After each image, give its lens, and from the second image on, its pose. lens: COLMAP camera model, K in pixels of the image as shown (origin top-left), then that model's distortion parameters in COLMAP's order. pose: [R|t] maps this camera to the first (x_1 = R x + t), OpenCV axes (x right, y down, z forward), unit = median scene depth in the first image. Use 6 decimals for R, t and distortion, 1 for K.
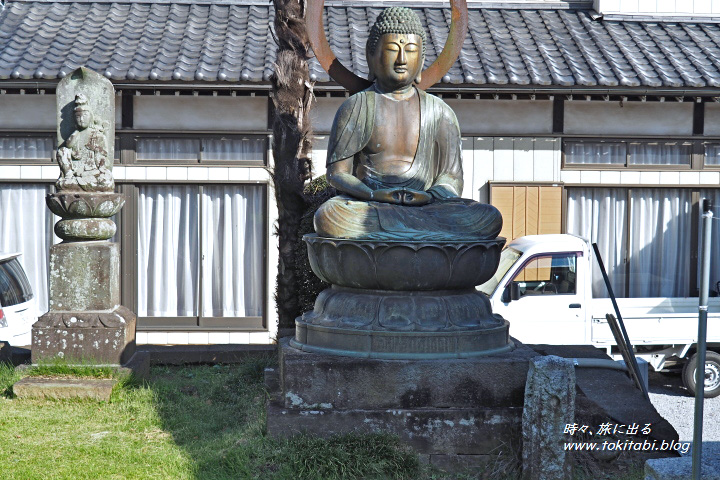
lens RADIAL K [[1279.1, 0, 360.0], [0, 1279.1, 240.0], [0, 0, 1]] dist [0.059608, 0.001126]
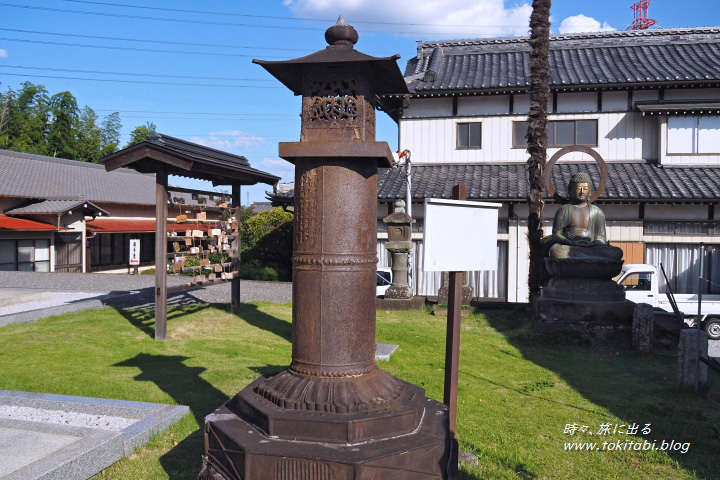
lens RADIAL K [[626.6, 0, 360.0], [0, 626.6, 240.0], [0, 0, 1]] dist [-0.013349, -0.009077]
pose [[0.965272, 0.005485, -0.261190, -0.036741], [-0.018301, 0.998743, -0.046662, 0.013619], [0.260606, 0.049822, 0.964159, -0.185064]]
